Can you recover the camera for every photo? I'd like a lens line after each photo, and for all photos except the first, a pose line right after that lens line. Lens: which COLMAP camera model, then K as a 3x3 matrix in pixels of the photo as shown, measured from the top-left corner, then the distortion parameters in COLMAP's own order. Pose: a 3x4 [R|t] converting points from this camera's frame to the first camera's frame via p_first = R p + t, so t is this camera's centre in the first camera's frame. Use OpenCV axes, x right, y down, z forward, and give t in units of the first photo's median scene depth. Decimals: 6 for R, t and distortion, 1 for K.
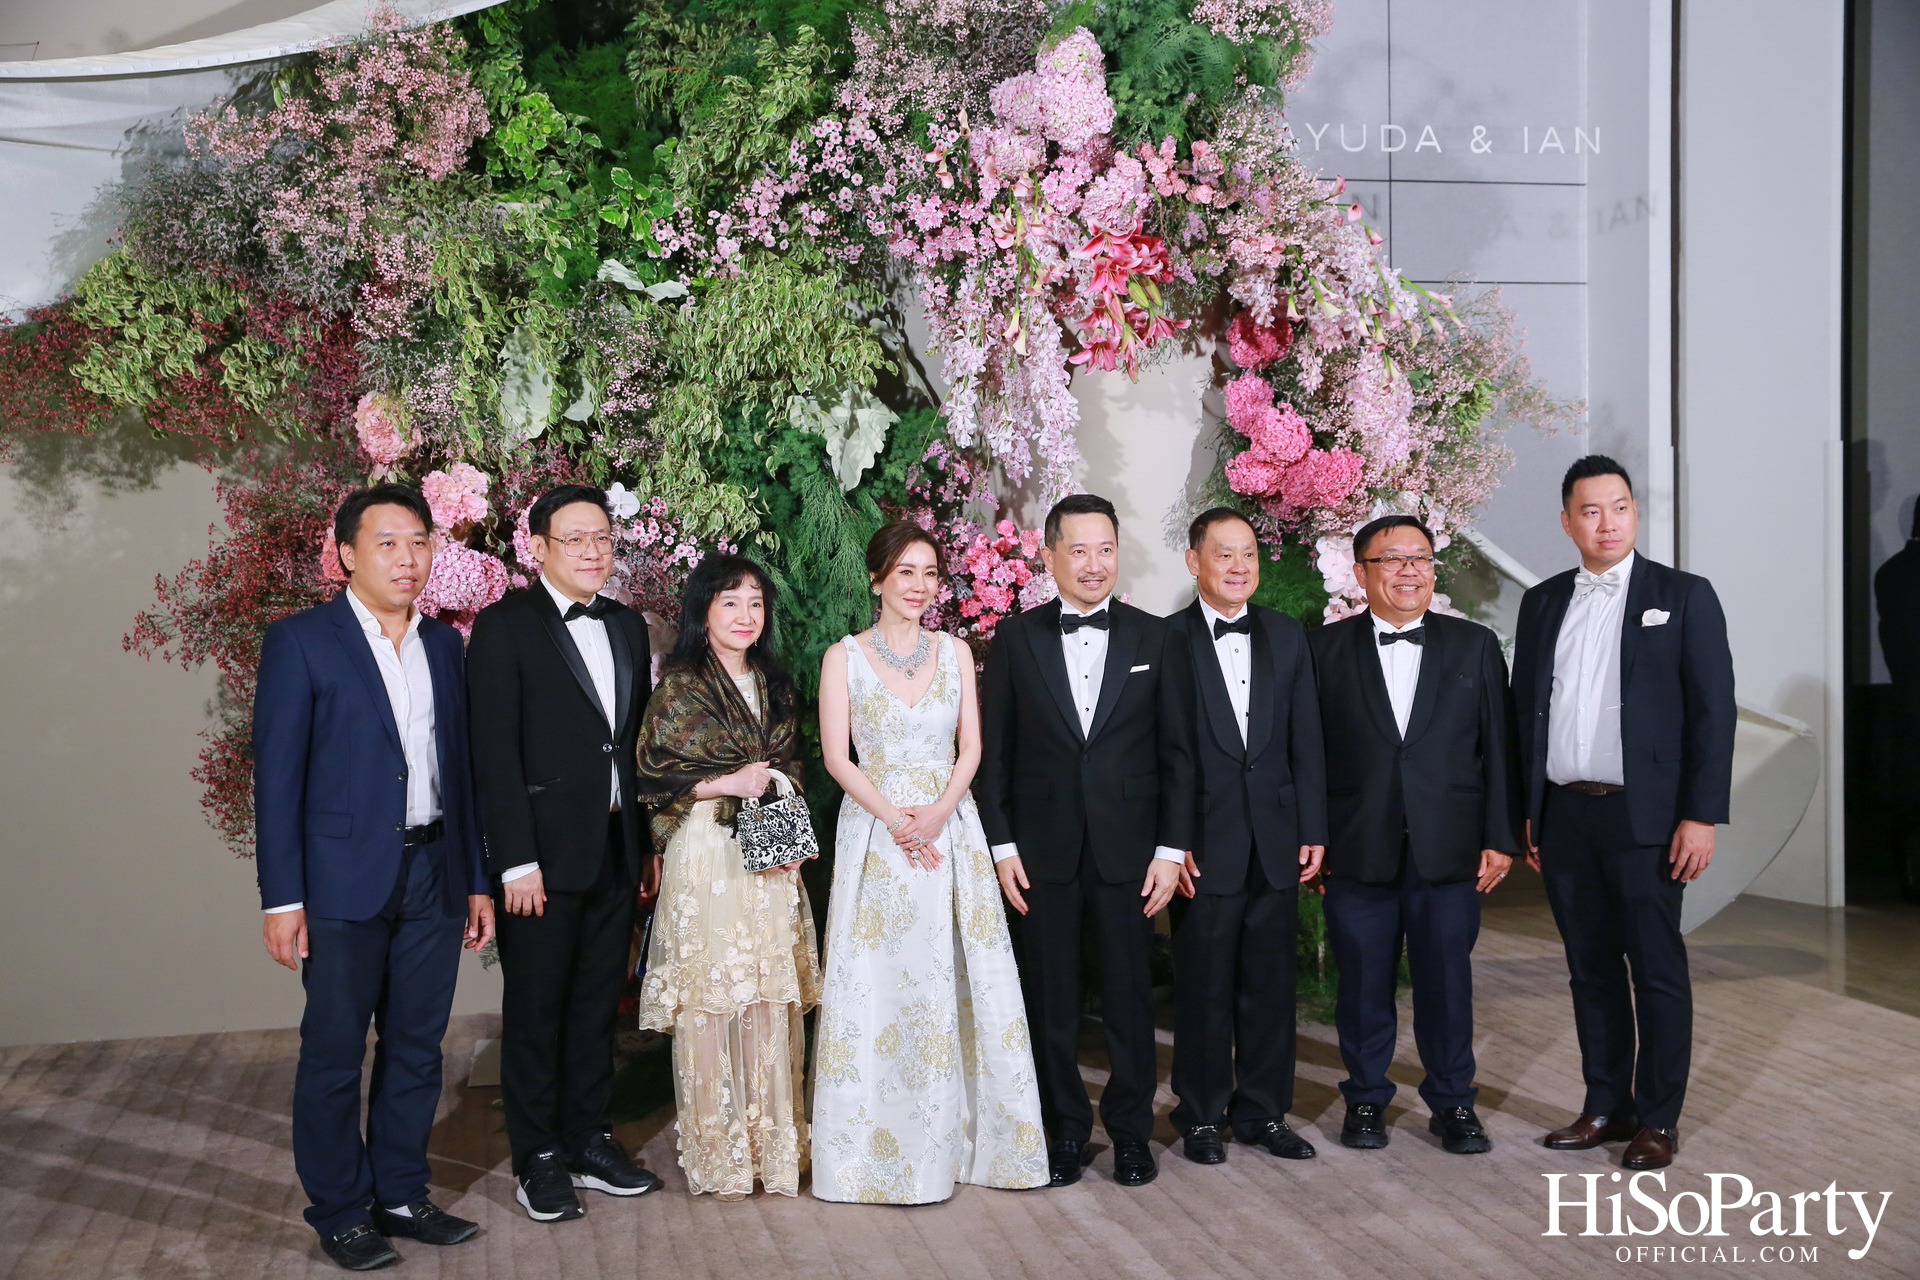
lens RADIAL K [[2123.7, 0, 956.4], [0, 2123.7, 658.4], [0, 0, 1]] dist [0.025690, 0.075038]
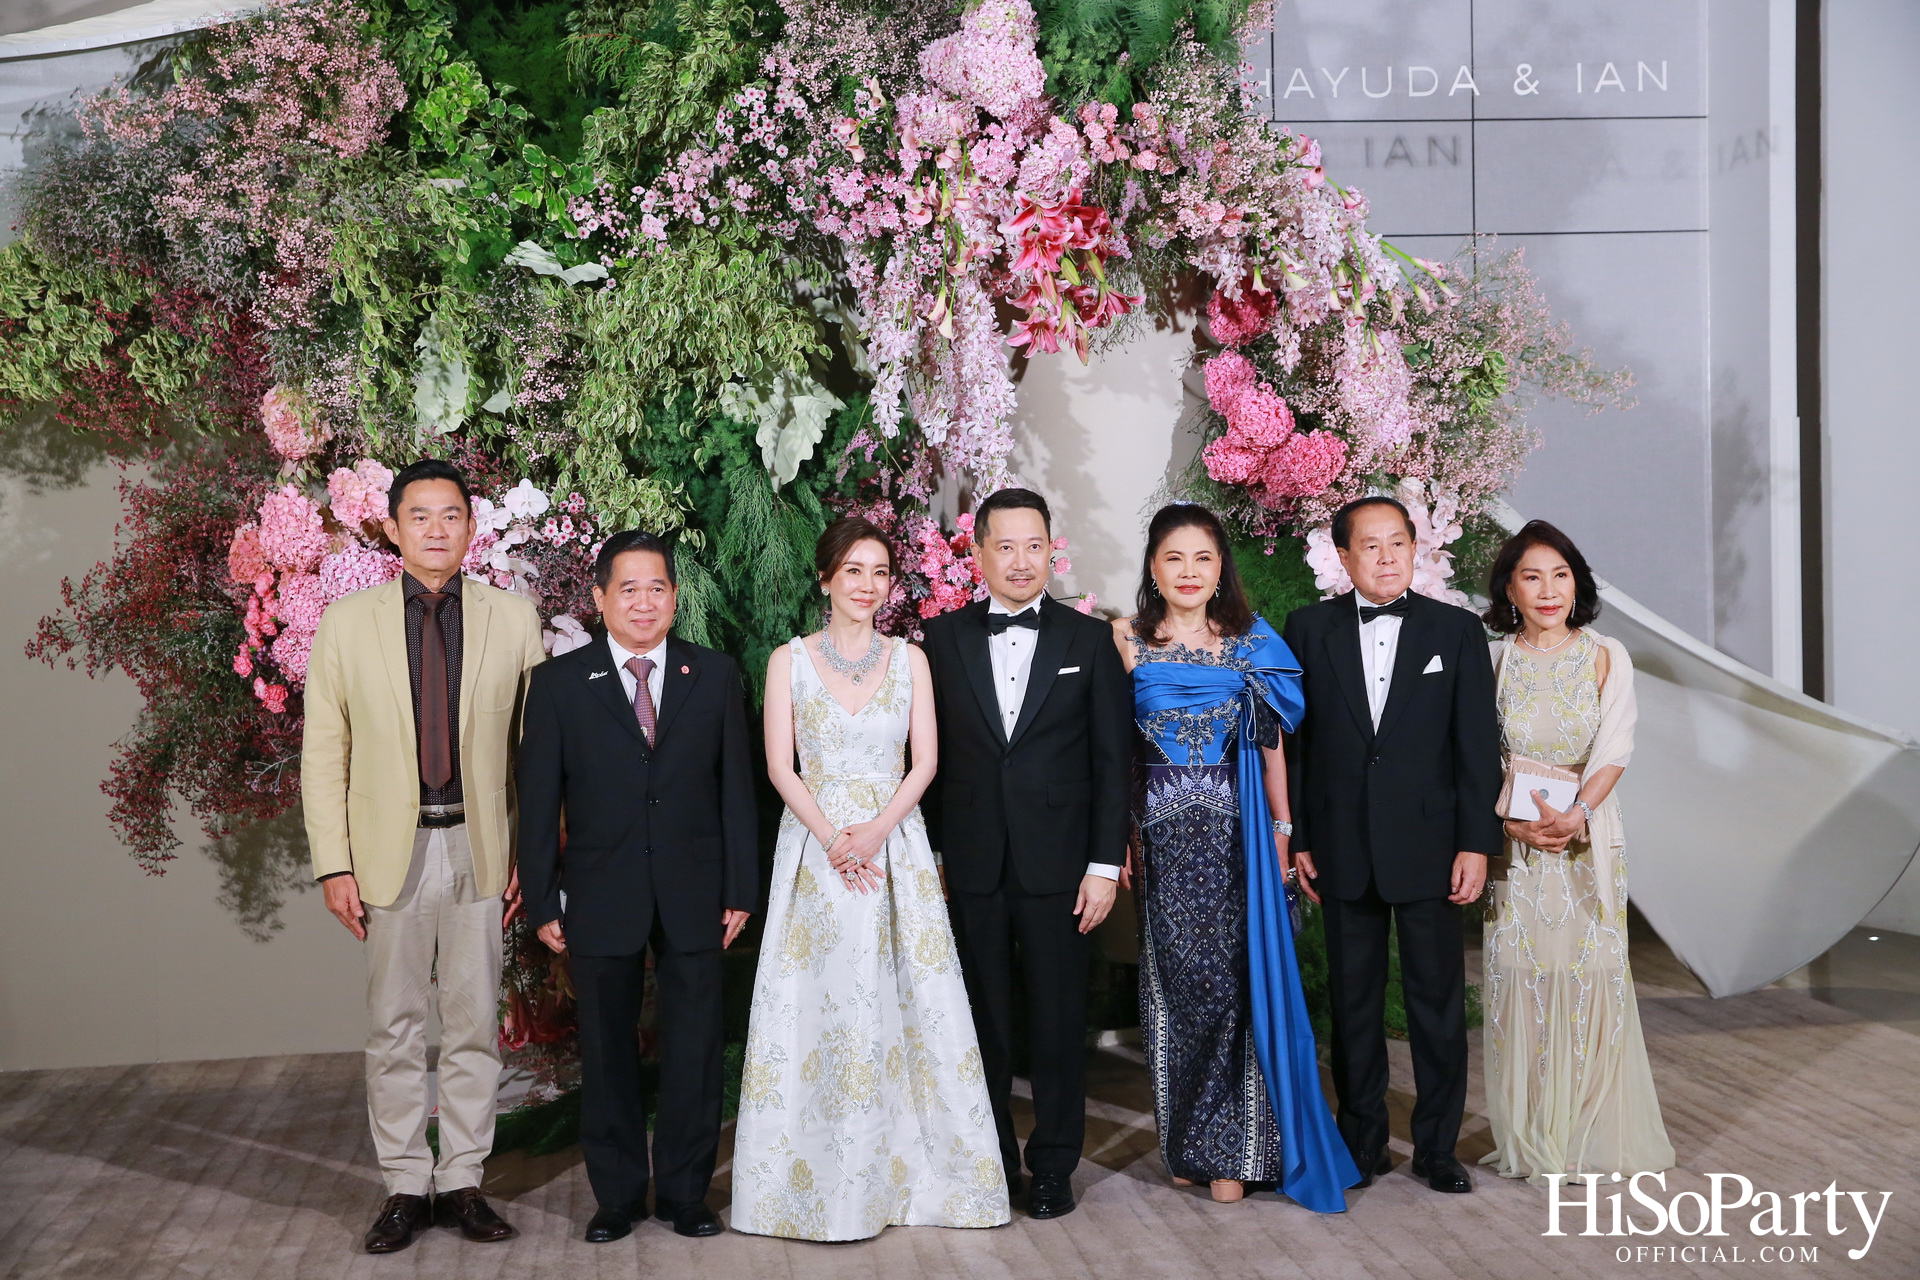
lens RADIAL K [[2515.3, 0, 962.0], [0, 2515.3, 663.3], [0, 0, 1]] dist [0.092929, 0.053834]
pose [[0.995582, -0.003065, -0.093844, 0.133300], [0.003102, 0.999995, 0.000253, -0.000257], [0.093843, -0.000543, 0.995587, -0.096212]]
